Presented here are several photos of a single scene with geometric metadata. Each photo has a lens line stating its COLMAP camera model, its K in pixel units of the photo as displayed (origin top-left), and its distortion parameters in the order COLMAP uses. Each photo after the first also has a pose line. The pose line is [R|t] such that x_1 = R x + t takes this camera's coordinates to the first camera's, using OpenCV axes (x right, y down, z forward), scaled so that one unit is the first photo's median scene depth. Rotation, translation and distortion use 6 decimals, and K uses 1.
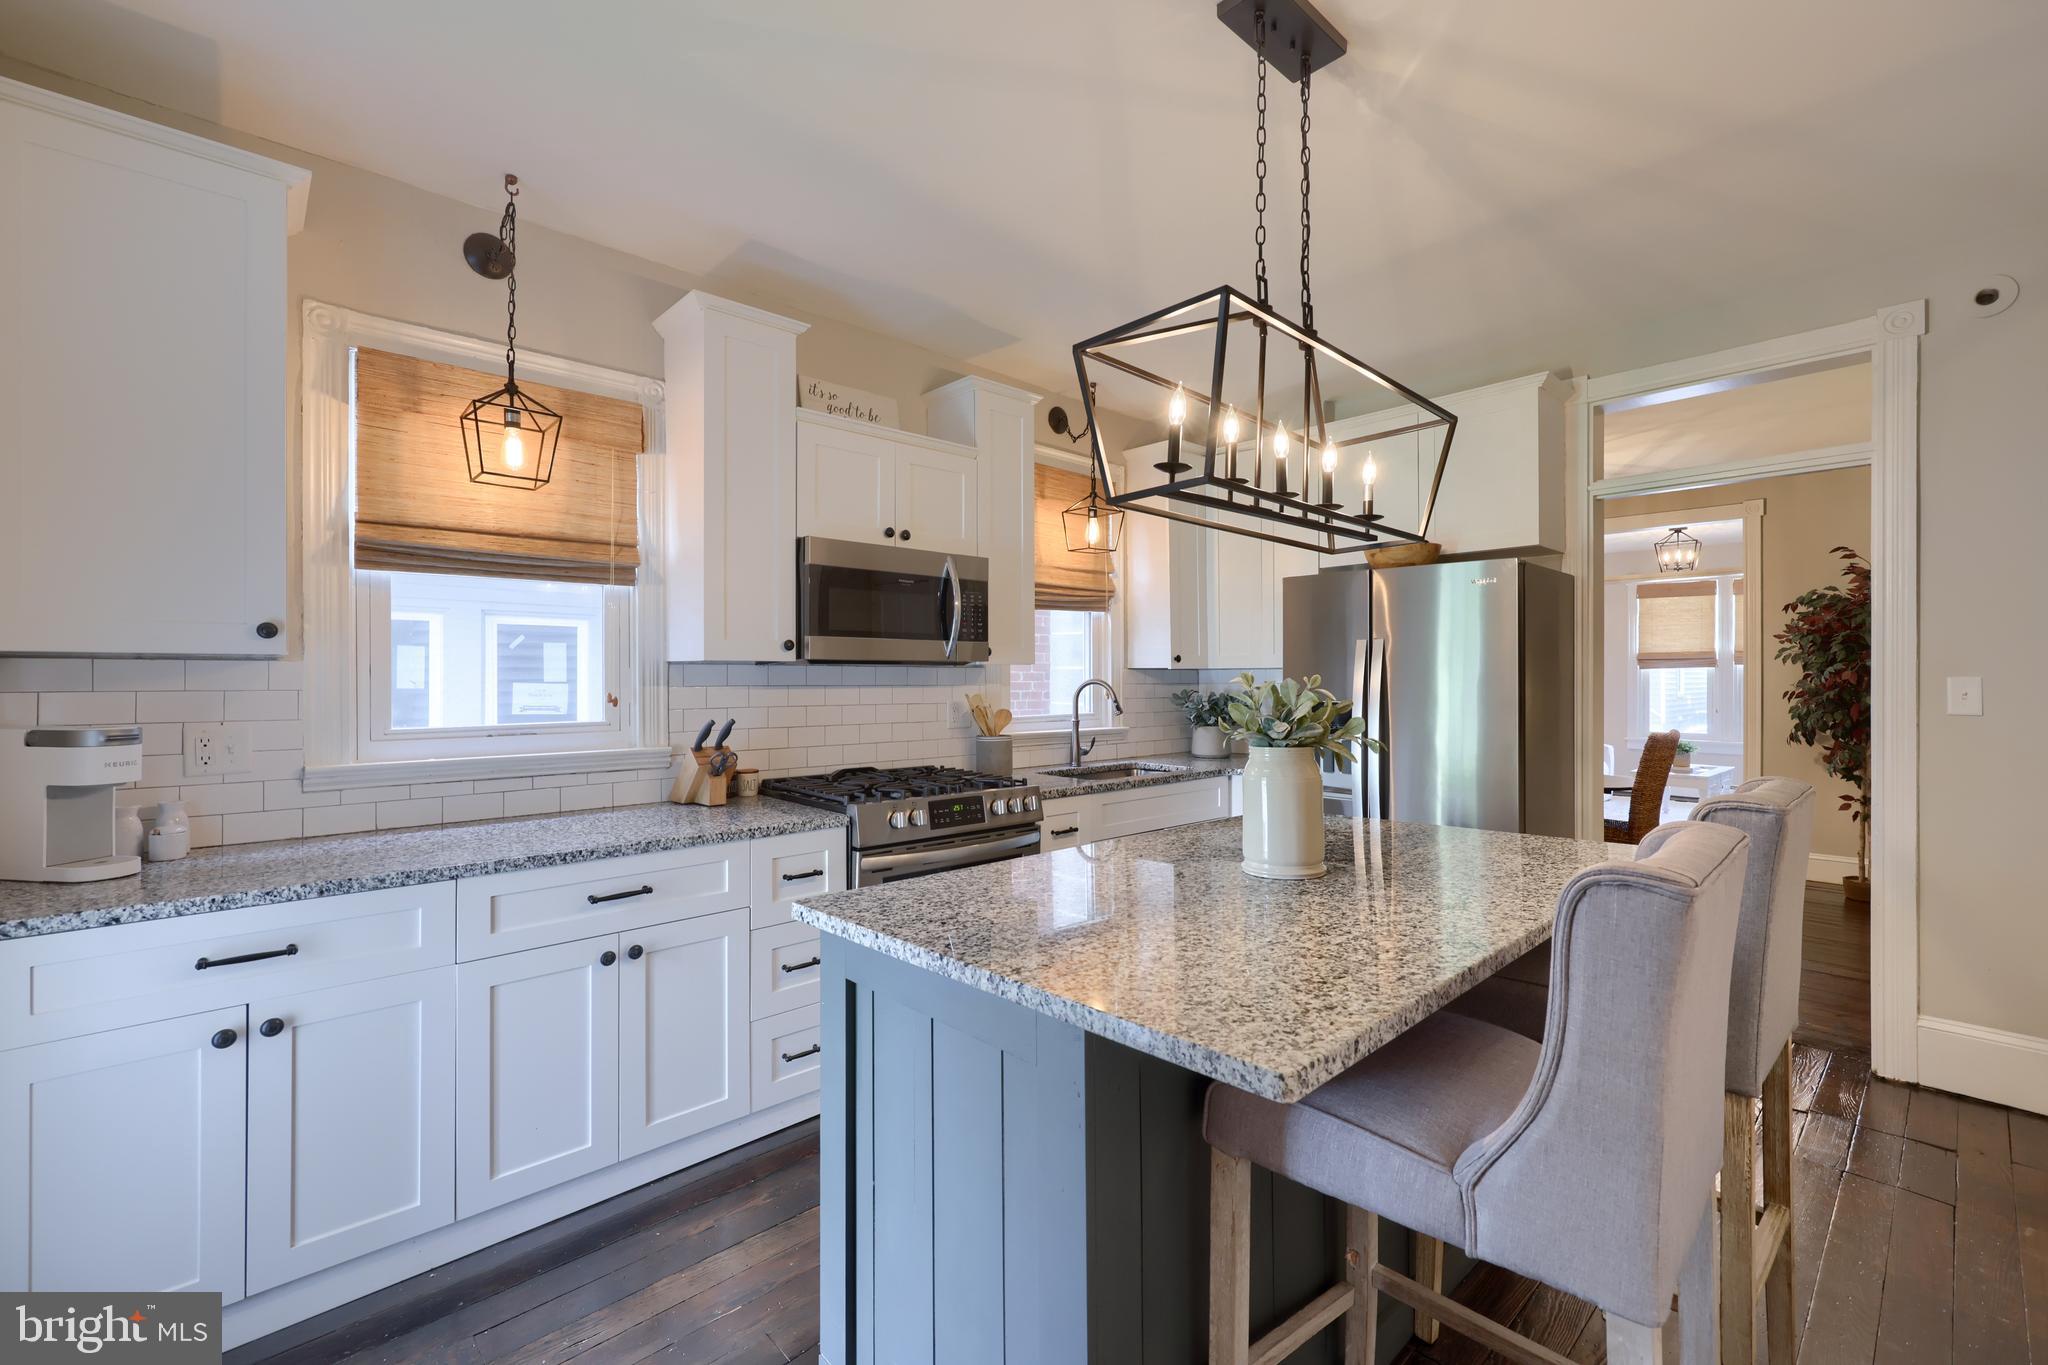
lens RADIAL K [[854.9, 0, 1032.3], [0, 854.9, 675.9], [0, 0, 1]] dist [0.000202, 0.000045]
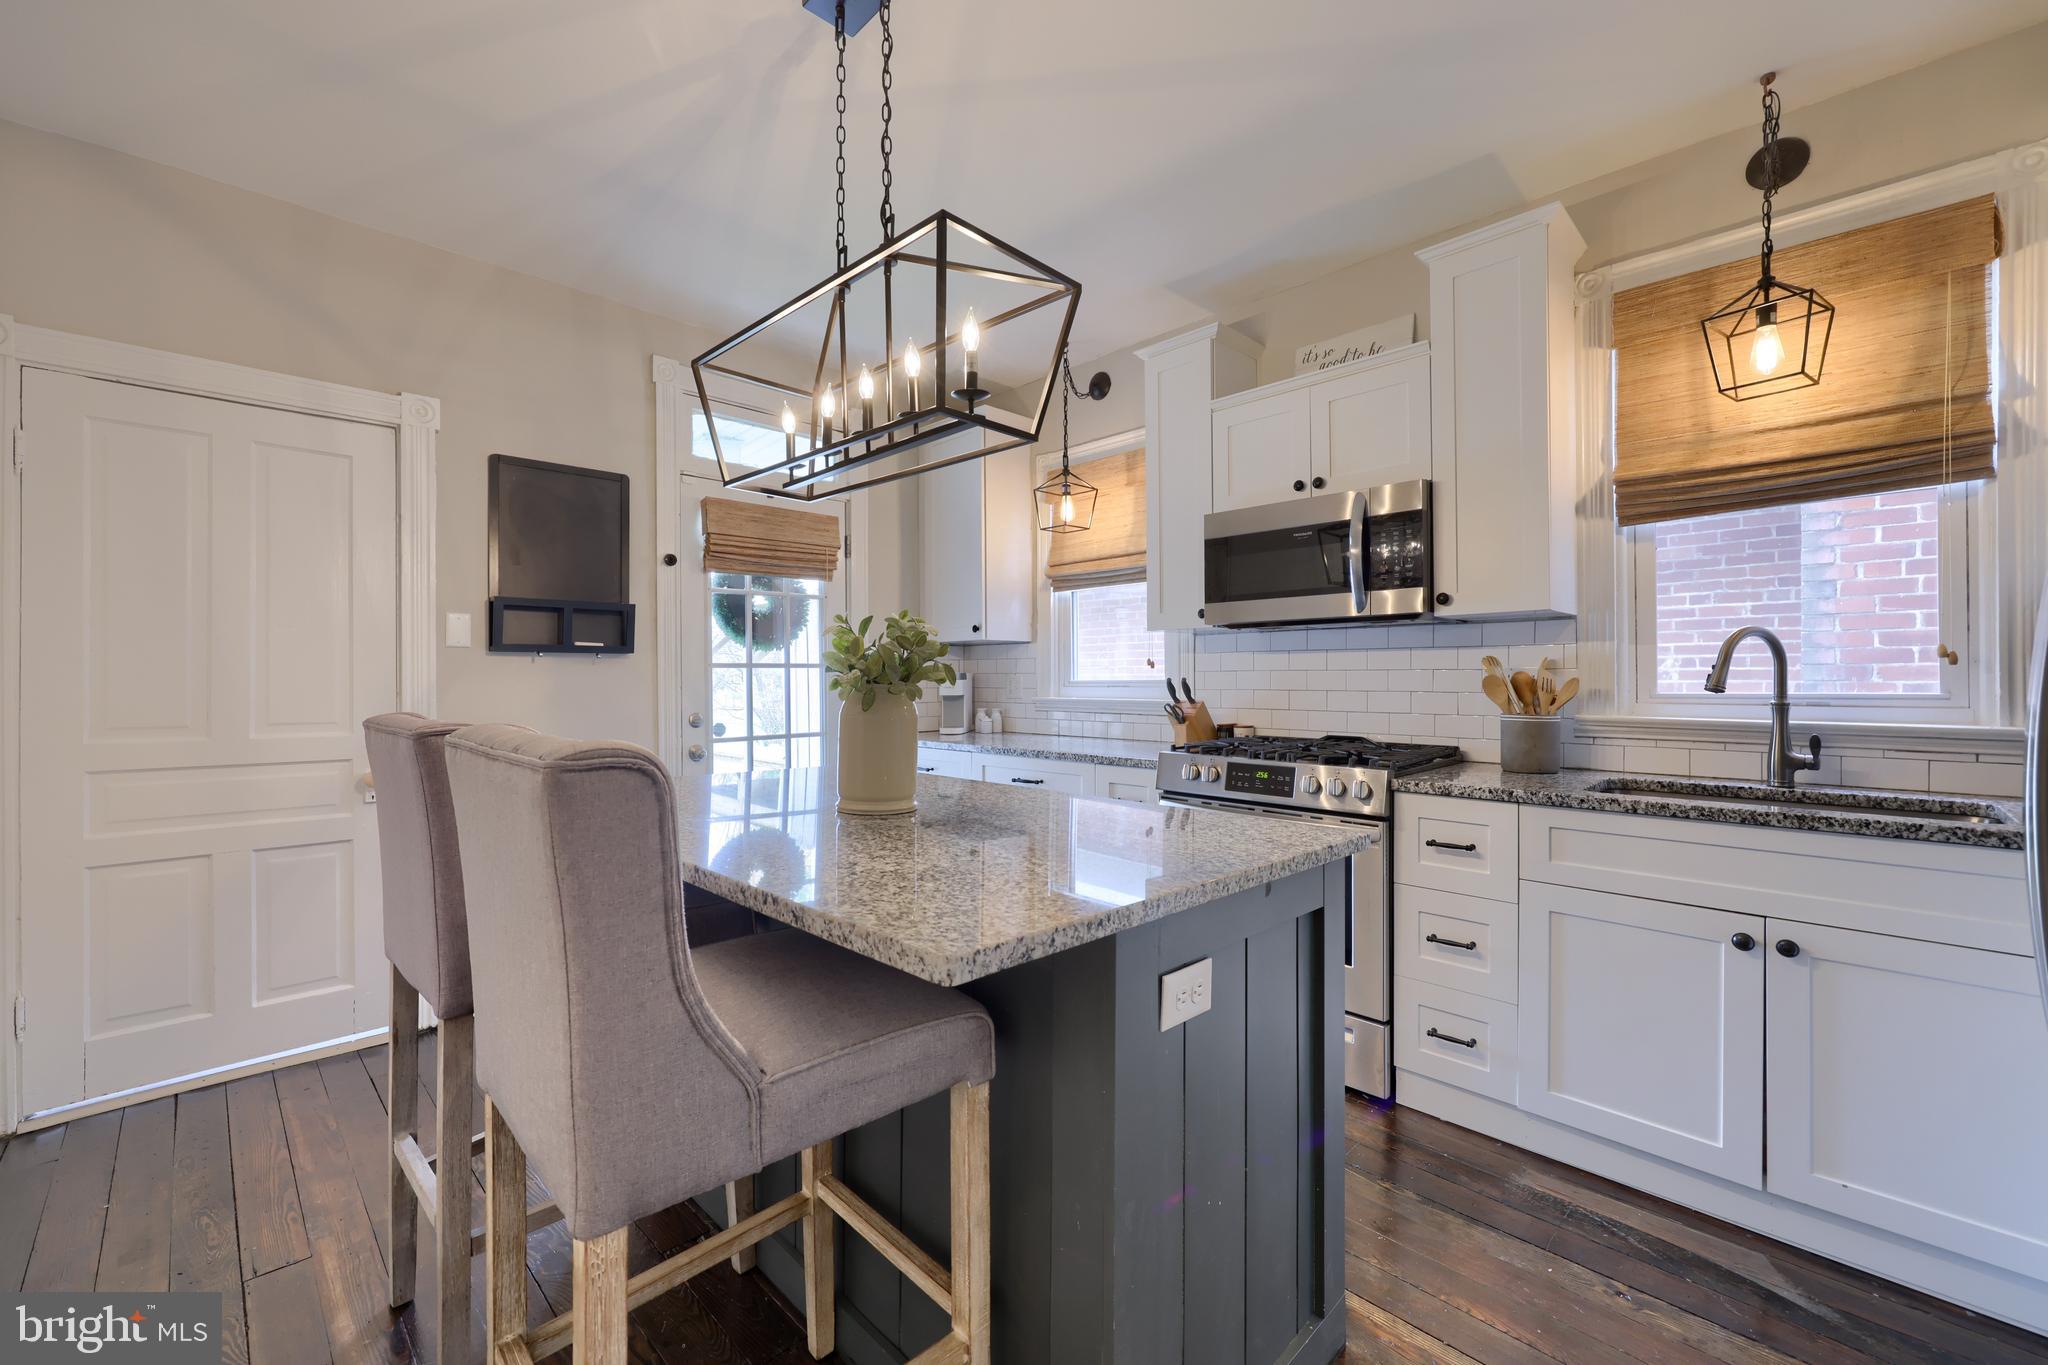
lens RADIAL K [[854.9, 0, 1032.3], [0, 854.9, 675.9], [0, 0, 1]] dist [0.000202, 0.000045]
pose [[0.035176, -0.011474, -0.999315, 0.833054], [0.000858, 0.999934, -0.011451, 0.058228], [0.999381, -0.000454, 0.035183, 0.730099]]
